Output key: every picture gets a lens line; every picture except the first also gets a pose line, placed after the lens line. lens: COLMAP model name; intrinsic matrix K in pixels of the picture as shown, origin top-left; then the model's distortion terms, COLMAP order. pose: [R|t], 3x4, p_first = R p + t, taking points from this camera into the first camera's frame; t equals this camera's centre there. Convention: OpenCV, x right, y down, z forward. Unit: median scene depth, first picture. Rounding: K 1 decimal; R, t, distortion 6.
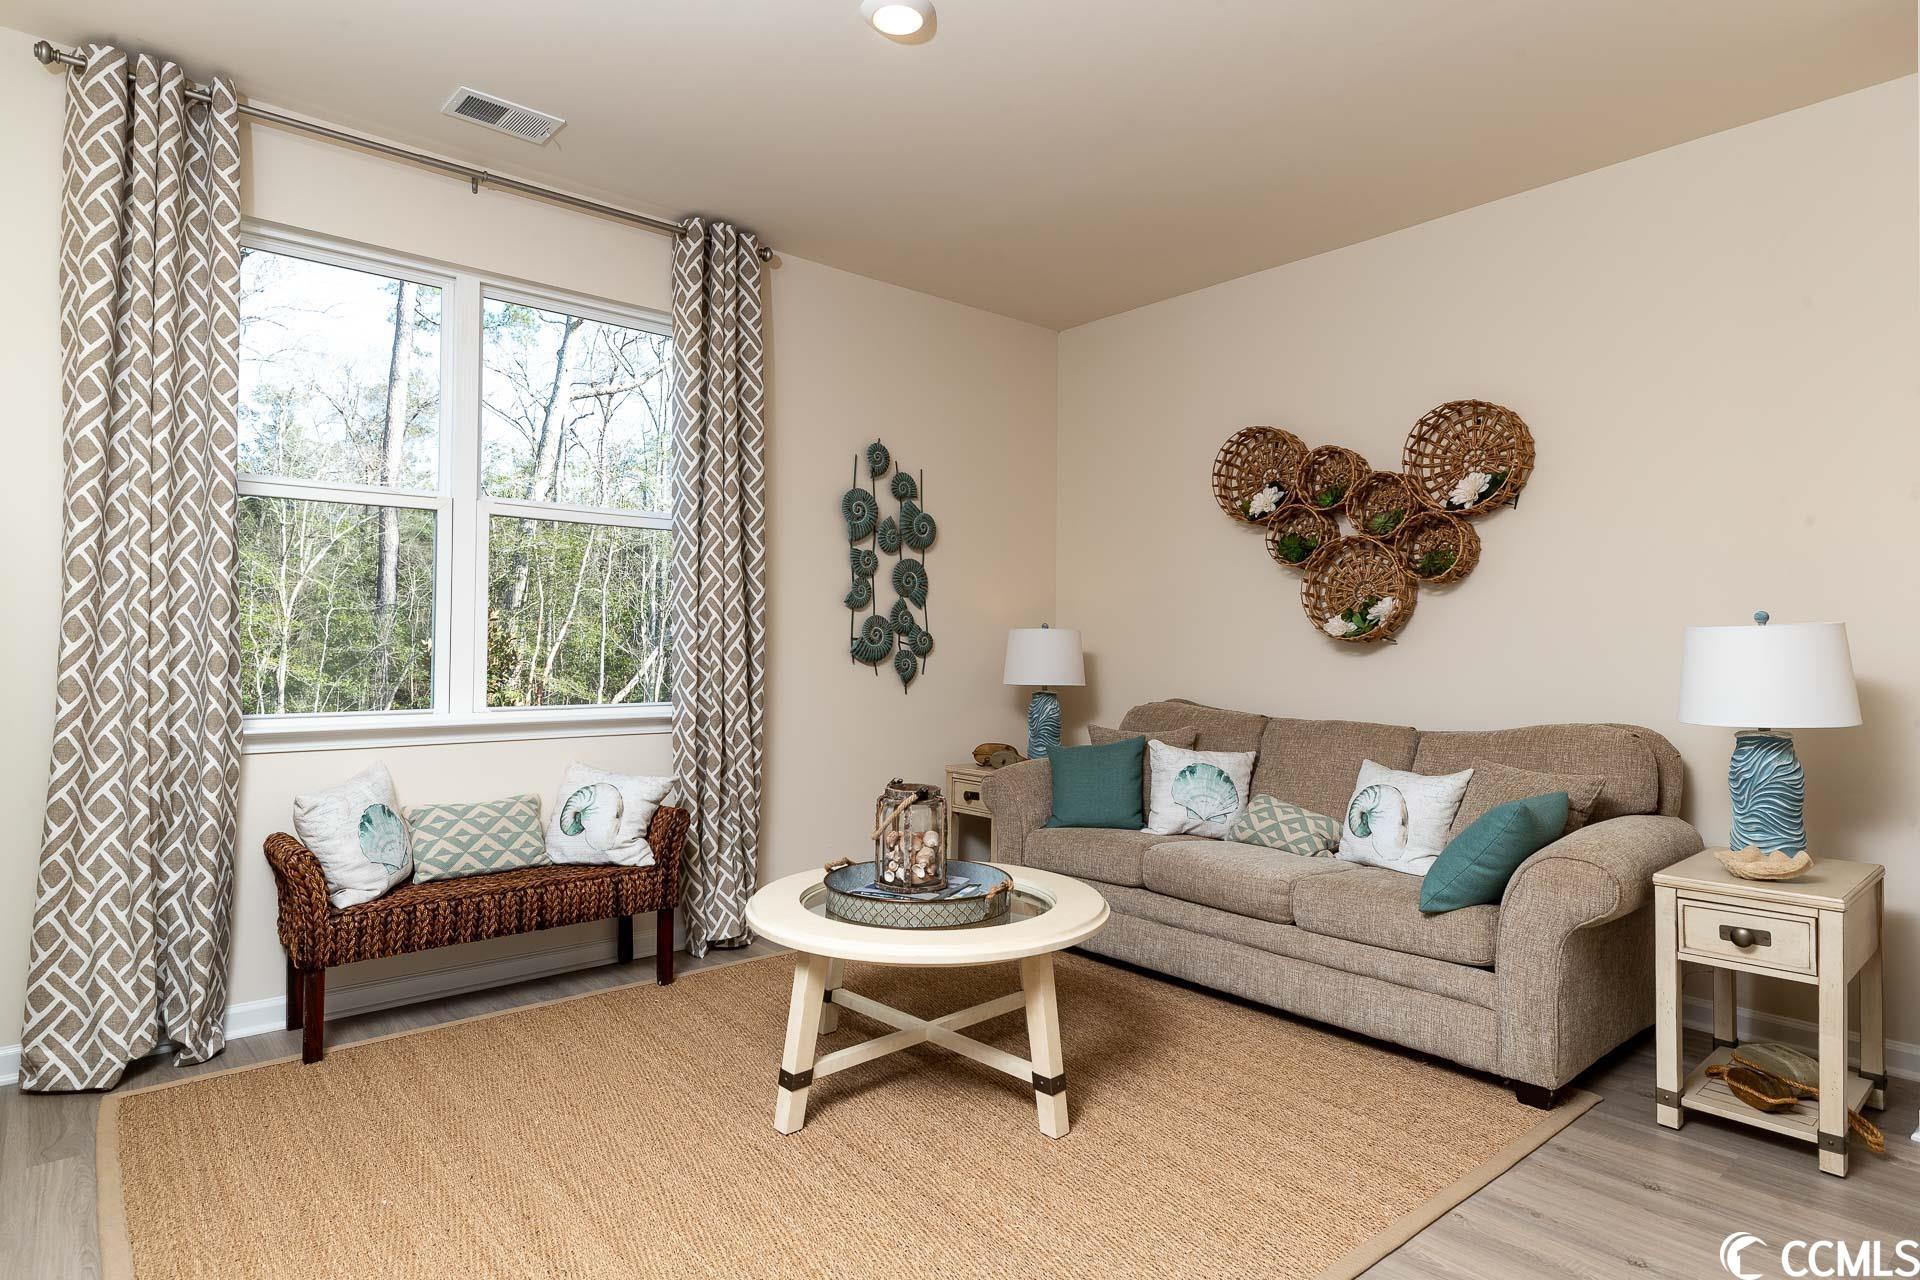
lens RADIAL K [[1082.7, 0, 960.0], [0, 1082.7, 640.0], [0, 0, 1]] dist [-0.001062, -0.000728]
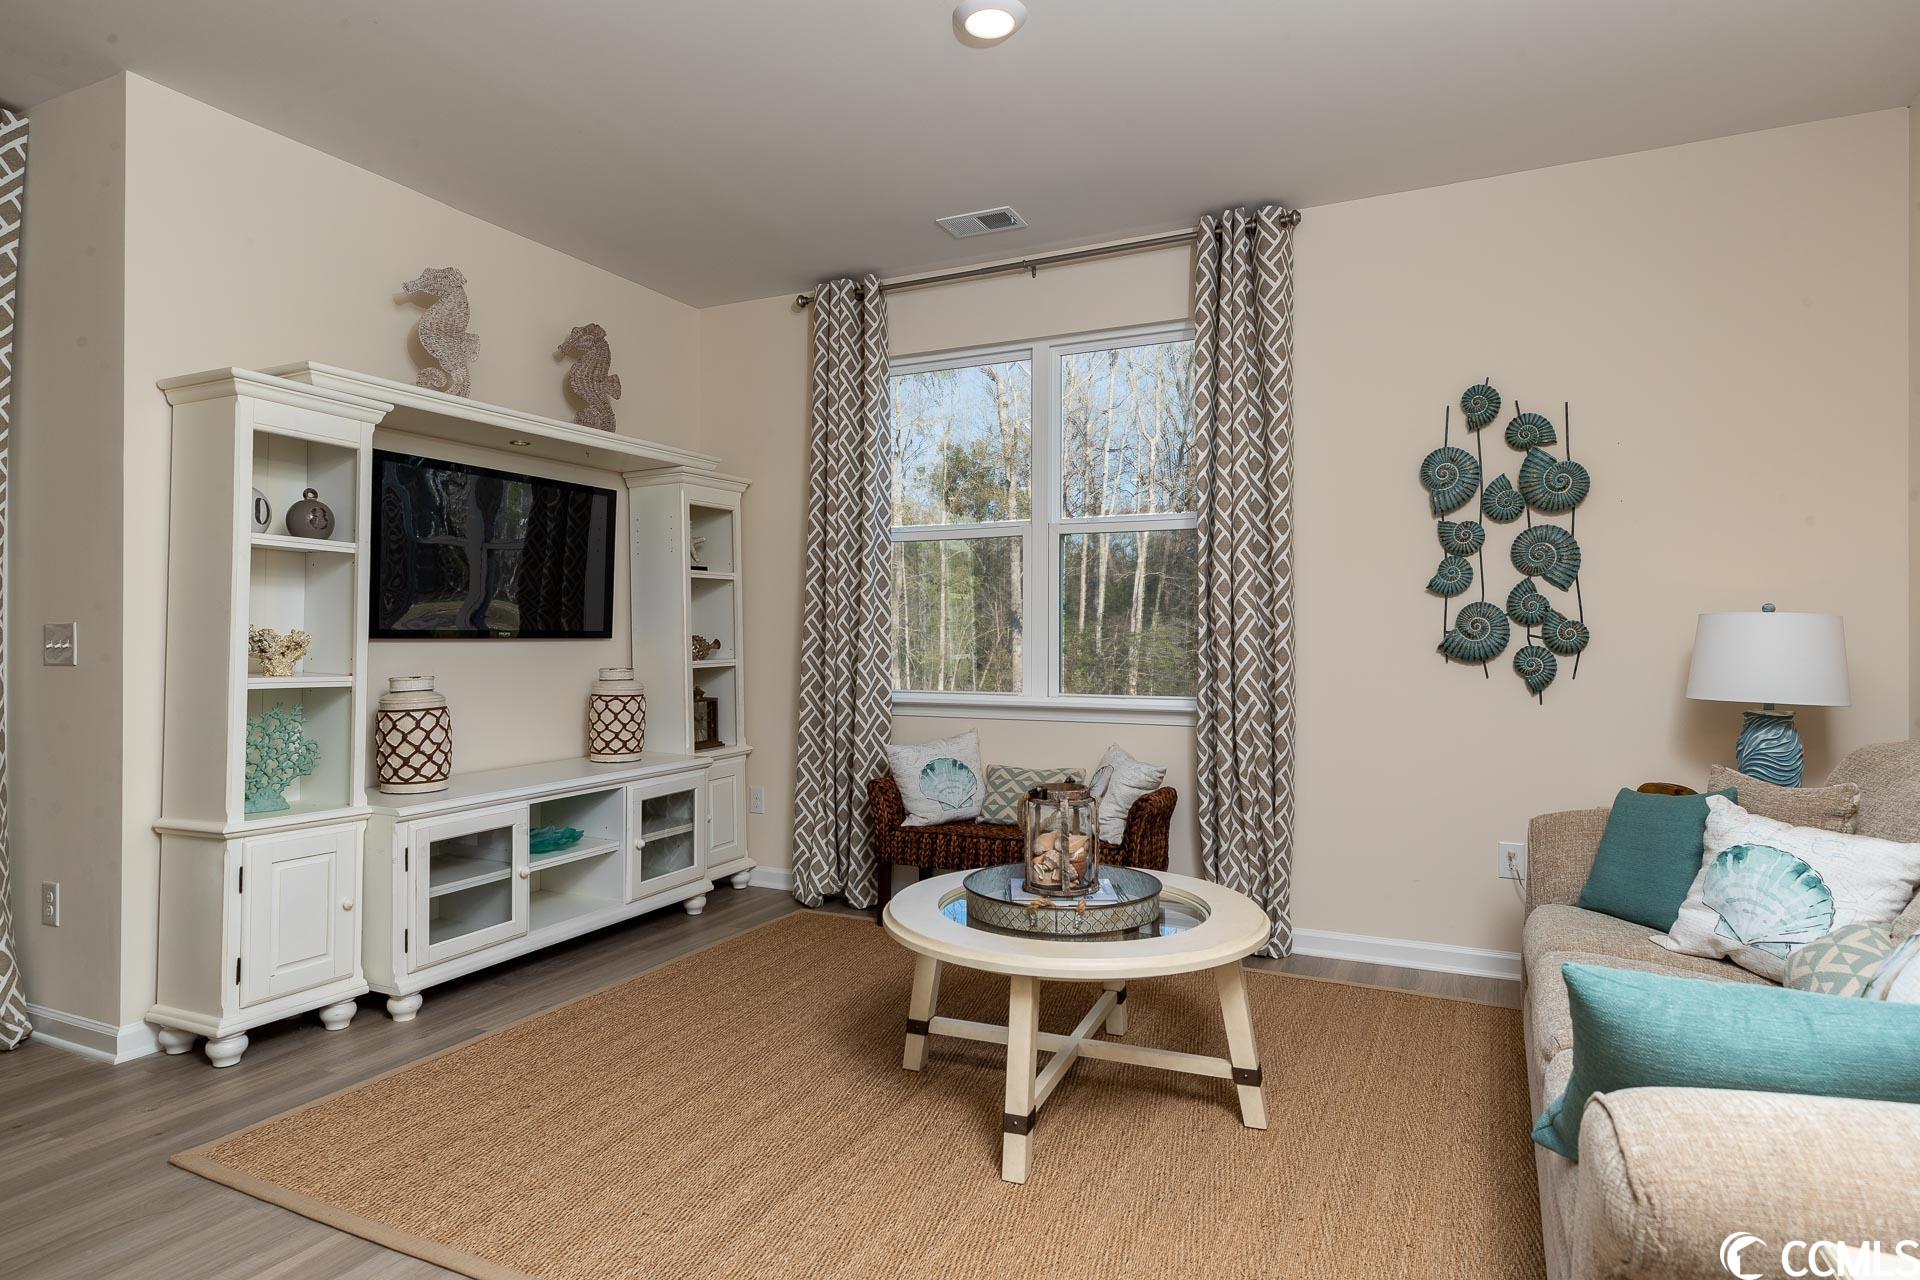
lens RADIAL K [[1058.8, 0, 960.0], [0, 1058.8, 640.0], [0, 0, 1]] dist [0.002227, 0.000254]
pose [[0.387953, -0.009125, -0.921634, 0.491037], [0.002881, 0.999958, -0.008688, 0.010388], [0.921675, 0.000715, 0.387963, 0.352335]]
